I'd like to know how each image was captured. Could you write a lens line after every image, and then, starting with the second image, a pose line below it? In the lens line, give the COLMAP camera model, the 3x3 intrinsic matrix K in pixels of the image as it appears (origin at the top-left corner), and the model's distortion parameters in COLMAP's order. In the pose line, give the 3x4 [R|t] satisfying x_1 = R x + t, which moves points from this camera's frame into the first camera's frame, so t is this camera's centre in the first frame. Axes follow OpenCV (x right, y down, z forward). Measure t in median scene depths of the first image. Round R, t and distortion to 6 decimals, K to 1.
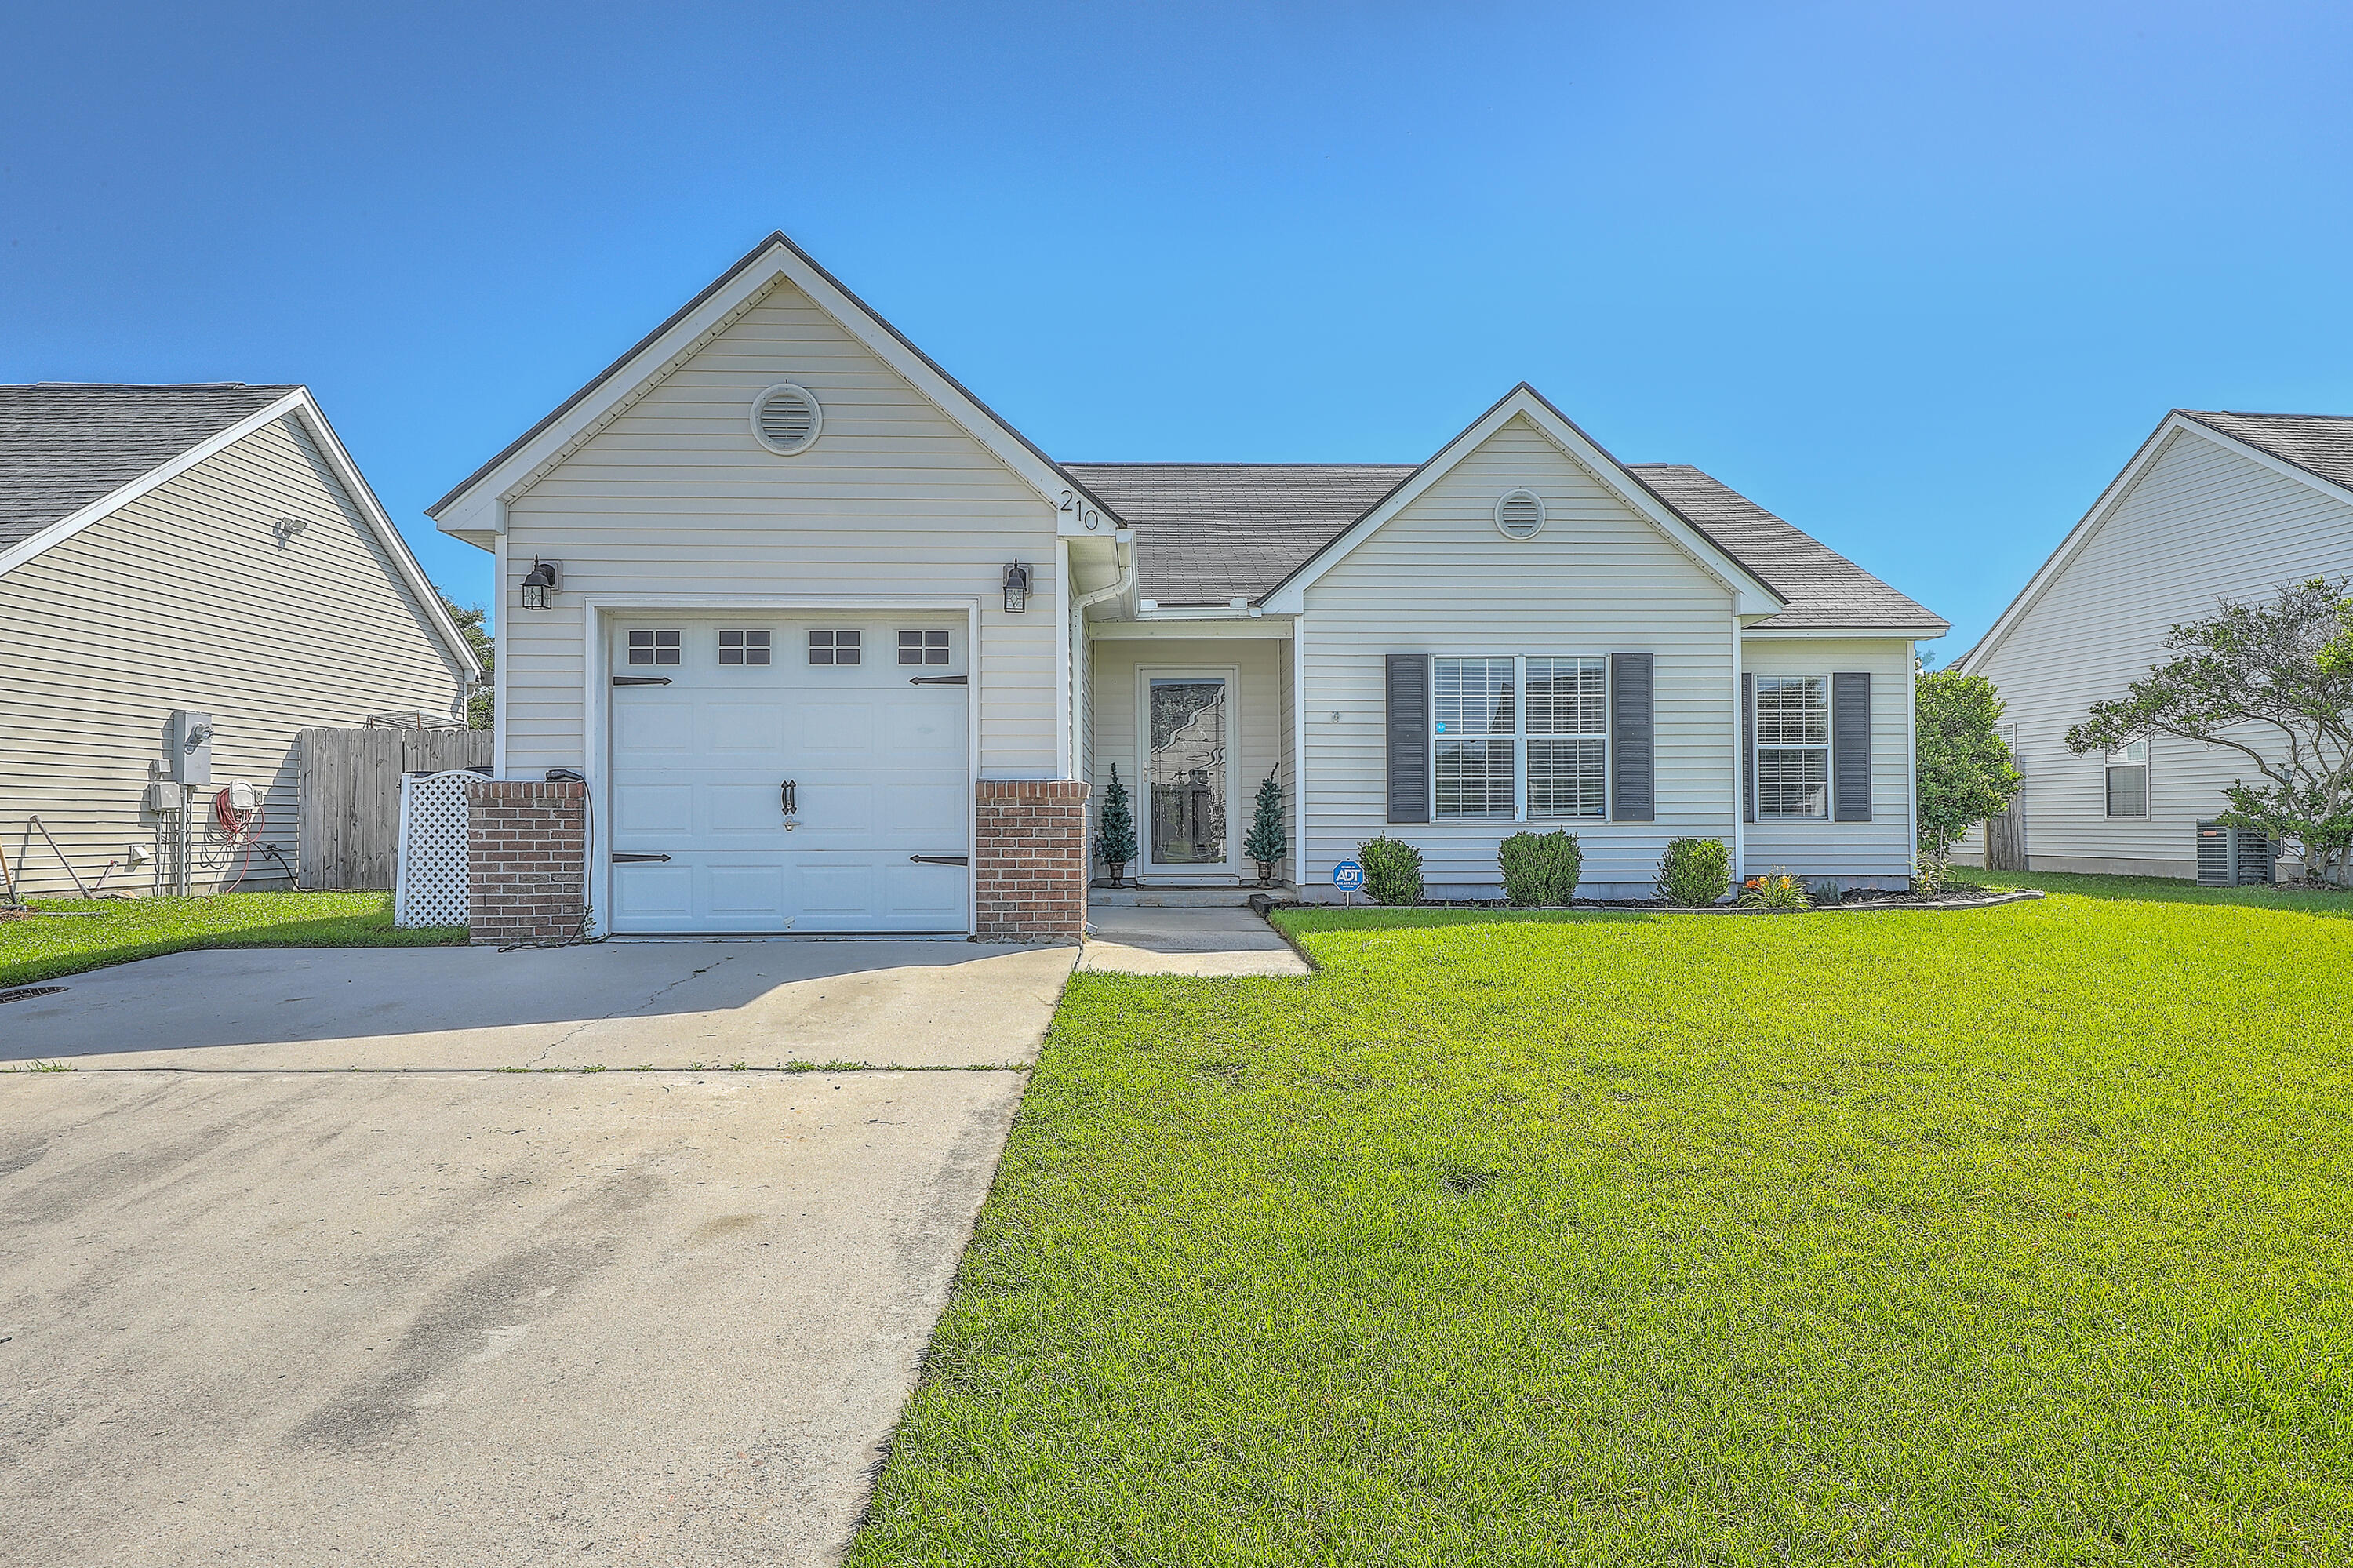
lens RADIAL K [[1344.1, 0, 1200.7], [0, 1344.1, 771.0], [0, 0, 1]] dist [0.002288, 0.001473]
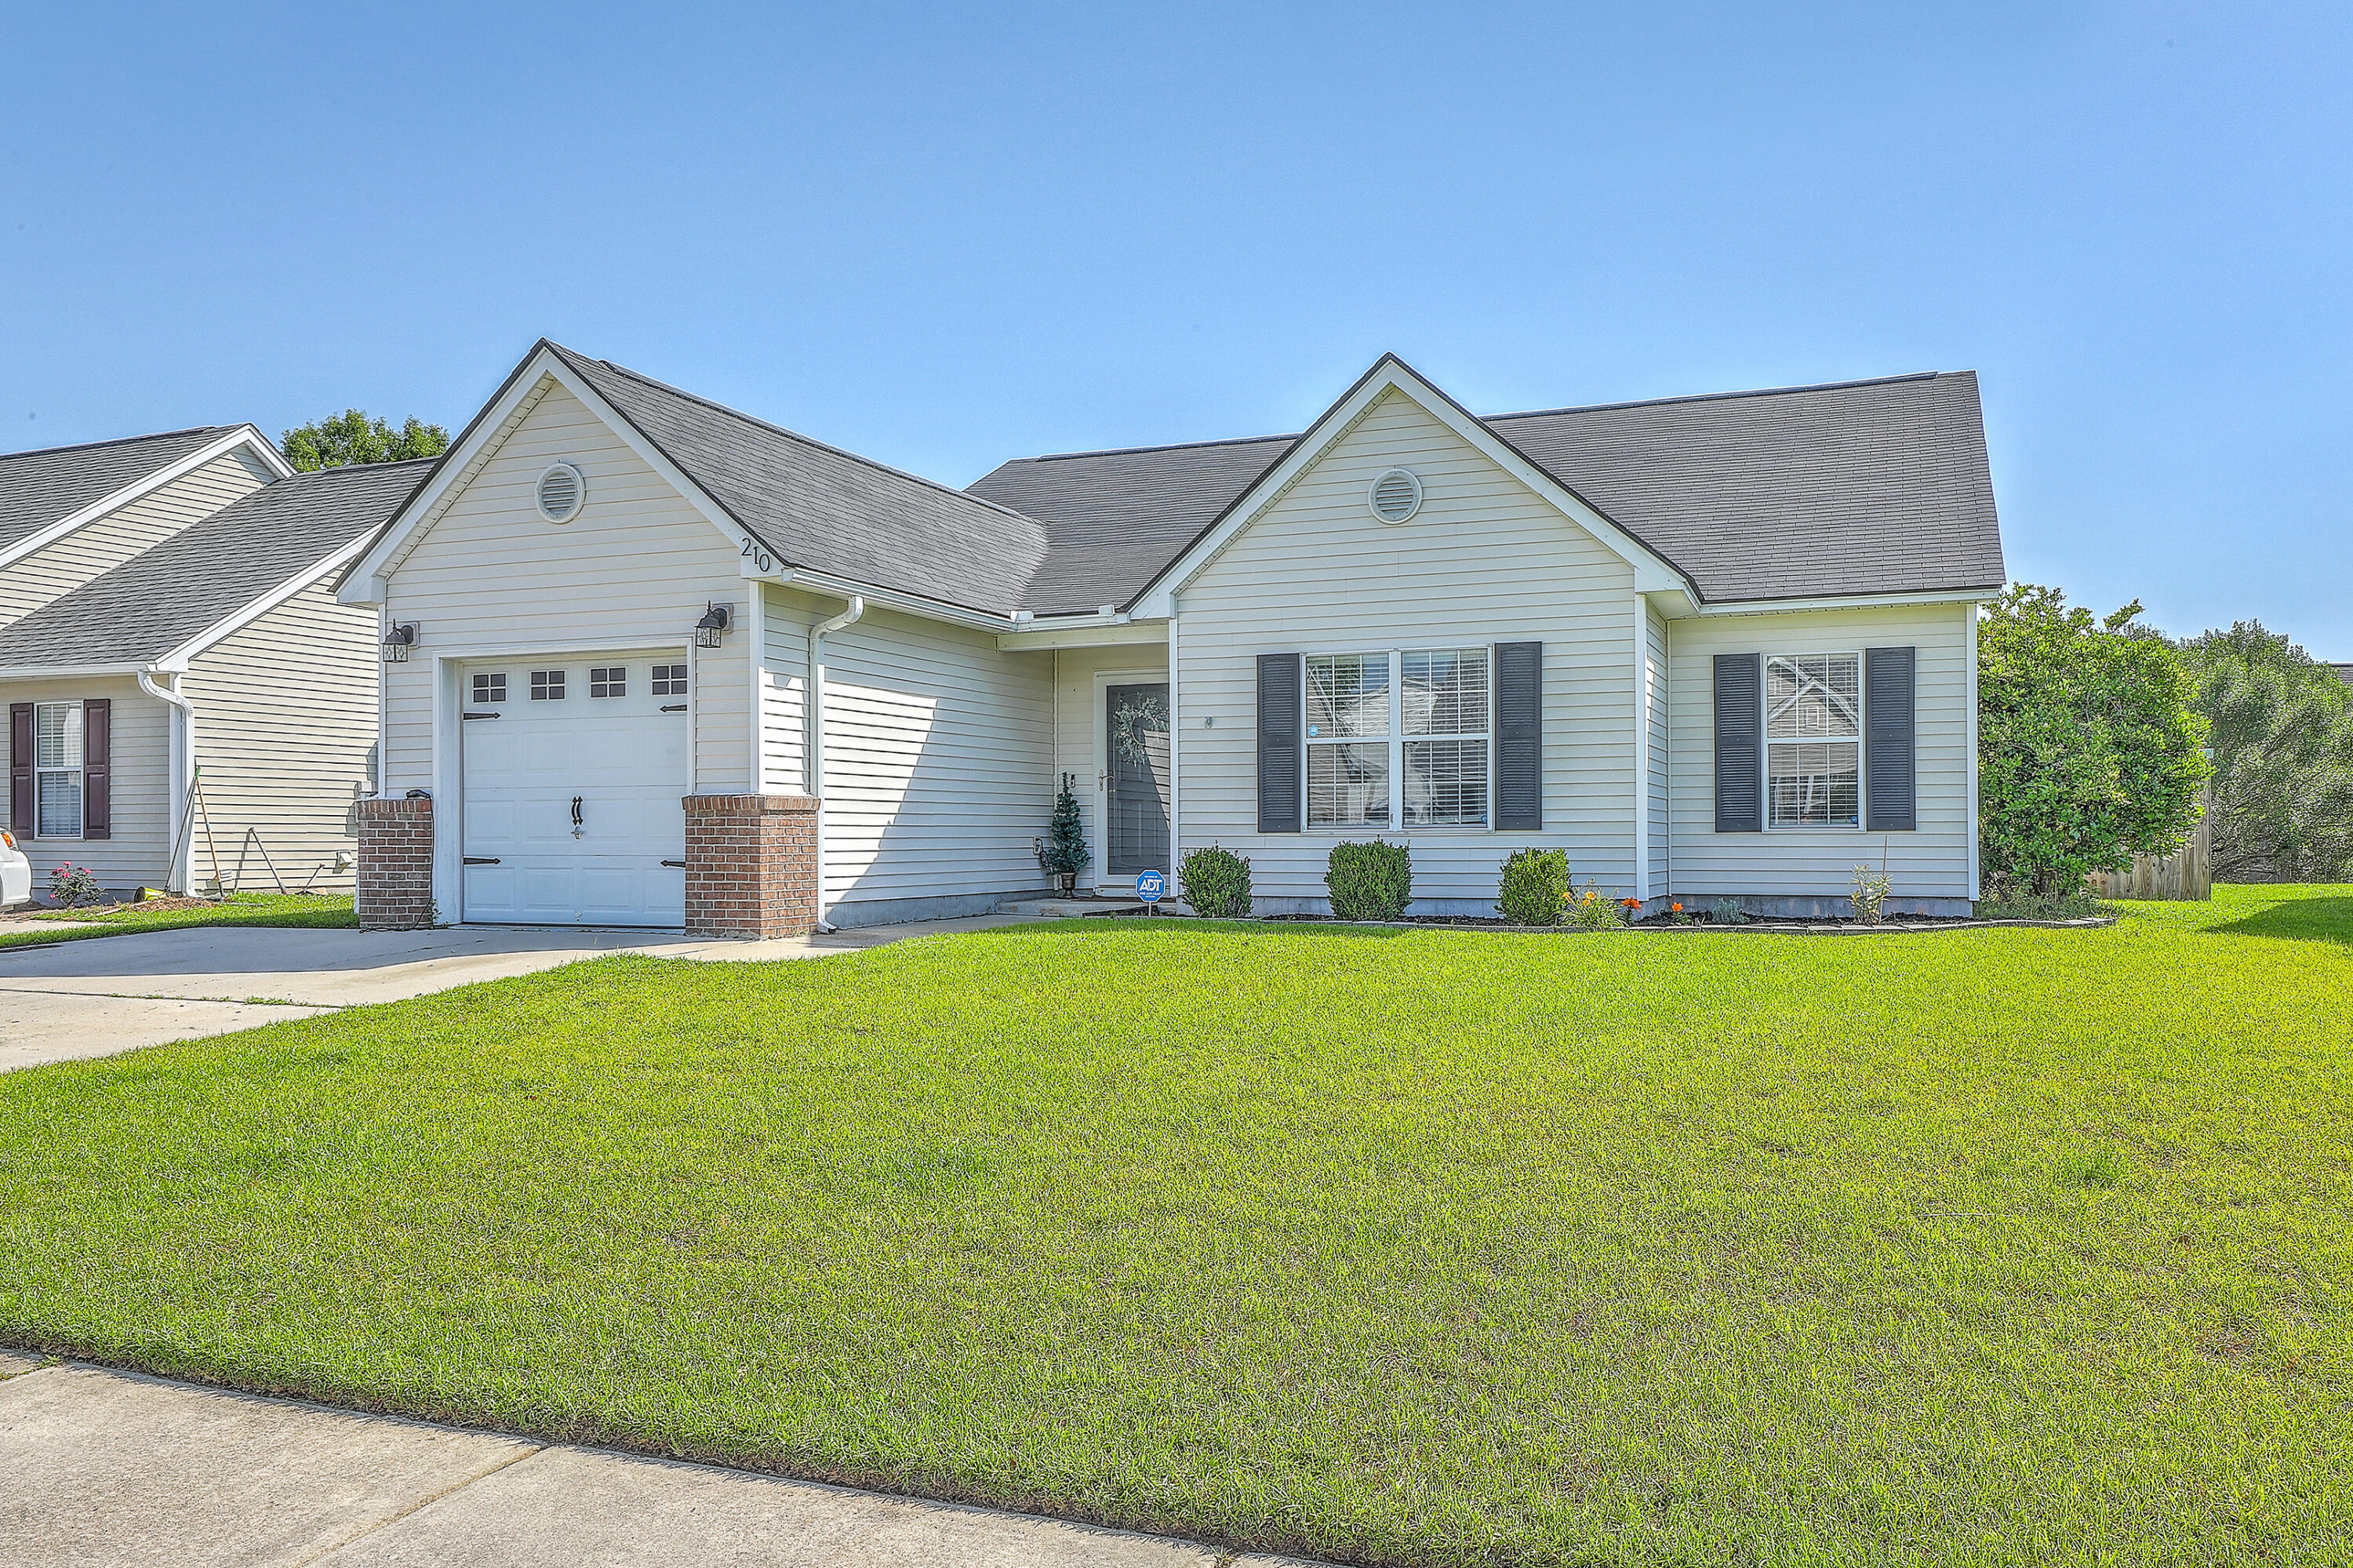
lens RADIAL K [[1732.5, 0, 1245.3], [0, 1732.5, 780.4], [0, 0, 1]] dist [0.006366, -0.001486]
pose [[0.922332, -0.012423, -0.386198, 0.602023], [0.014852, 0.999884, 0.003306, -0.002462], [0.386112, -0.008785, 0.922410, -0.132250]]
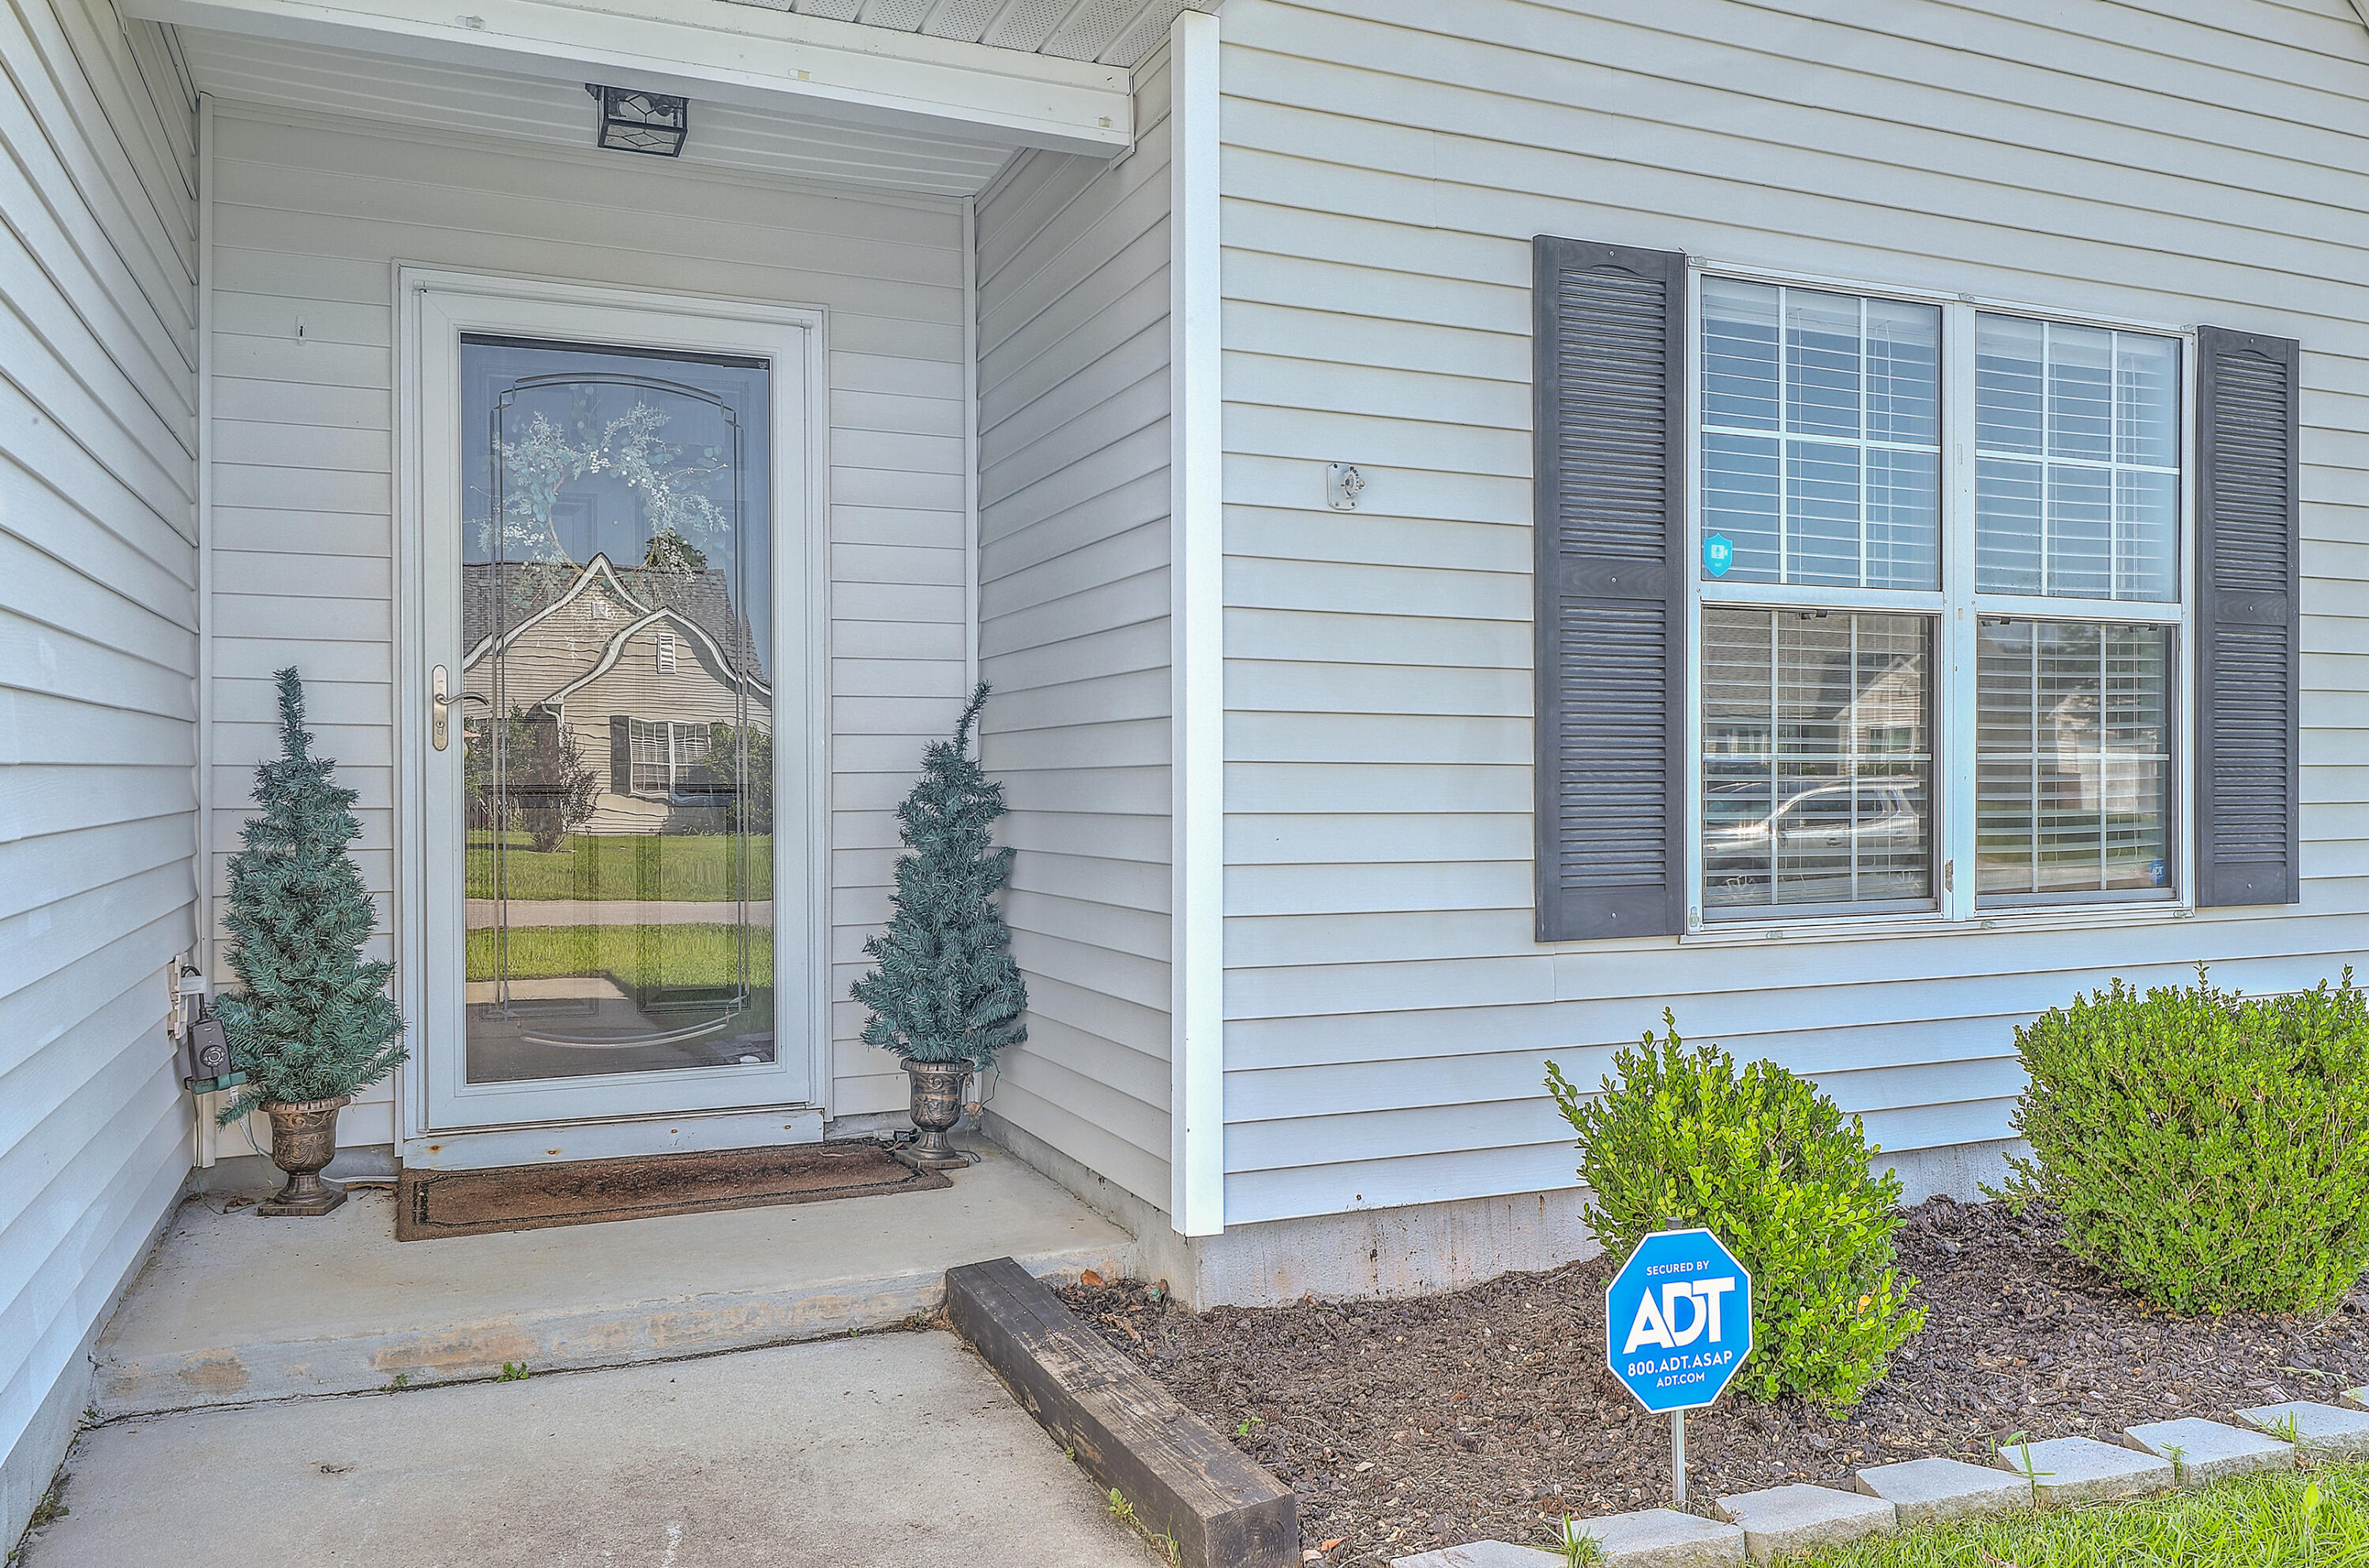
lens RADIAL K [[1744.0, 0, 1198.7], [0, 1744.0, 766.0], [0, 0, 1]] dist [0.006366, -0.001486]
pose [[0.933582, 0.003733, 0.358344, -0.029006], [-0.015864, 0.999396, 0.030919, -0.001405], [-0.358012, -0.034550, 0.933078, 0.729661]]
